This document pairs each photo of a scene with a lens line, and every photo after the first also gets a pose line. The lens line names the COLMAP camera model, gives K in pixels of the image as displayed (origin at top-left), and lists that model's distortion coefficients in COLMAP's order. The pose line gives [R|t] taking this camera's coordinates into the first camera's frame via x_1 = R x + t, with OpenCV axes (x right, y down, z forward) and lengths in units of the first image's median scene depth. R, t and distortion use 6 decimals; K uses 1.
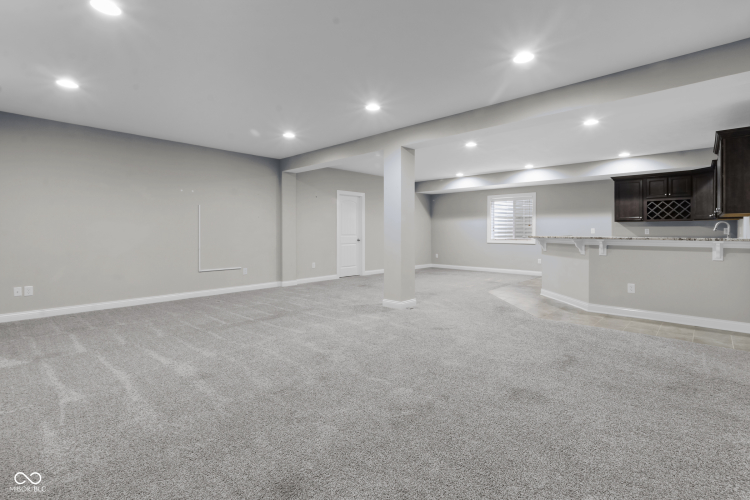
lens RADIAL K [[346.8, 0, 385.6], [0, 346.8, 228.6], [0, 0, 1]] dist [-0.015999, 0.000020]
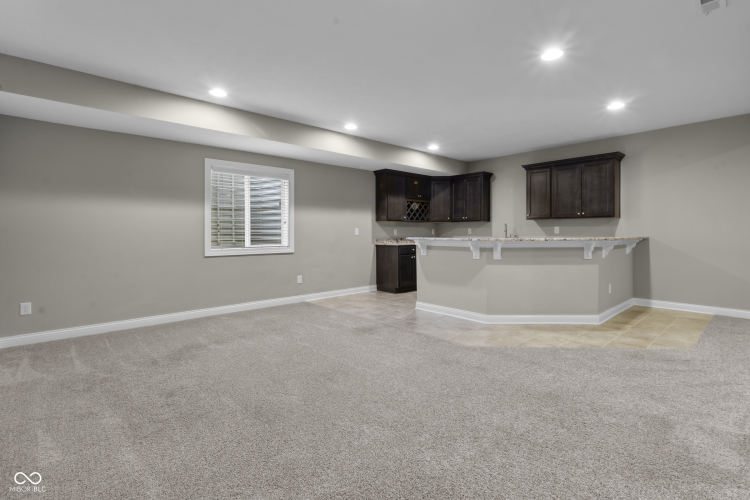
lens RADIAL K [[361.6, 0, 384.3], [0, 361.6, 233.8], [0, 0, 1]] dist [0.016468, -0.000302]
pose [[0.083270, -0.002781, 0.996523, -0.238419], [-0.004293, 0.999986, 0.003149, 0.008680], [-0.996518, -0.004541, 0.083257, 0.965119]]
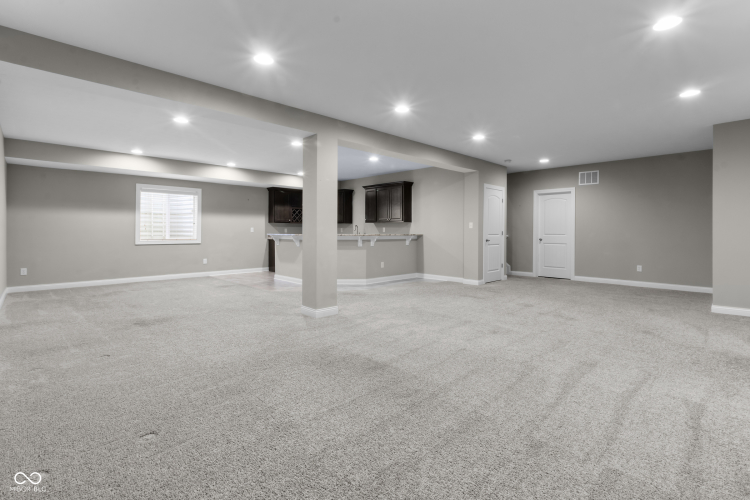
lens RADIAL K [[361.6, 0, 379.5], [0, 361.6, 228.6], [0, 0, 1]] dist [0.016468, -0.000302]
pose [[0.060122, 0.008971, 0.998151, -0.634210], [-0.011379, 0.999901, -0.008301, 0.007534], [-0.998126, -0.010859, 0.060218, 0.563043]]
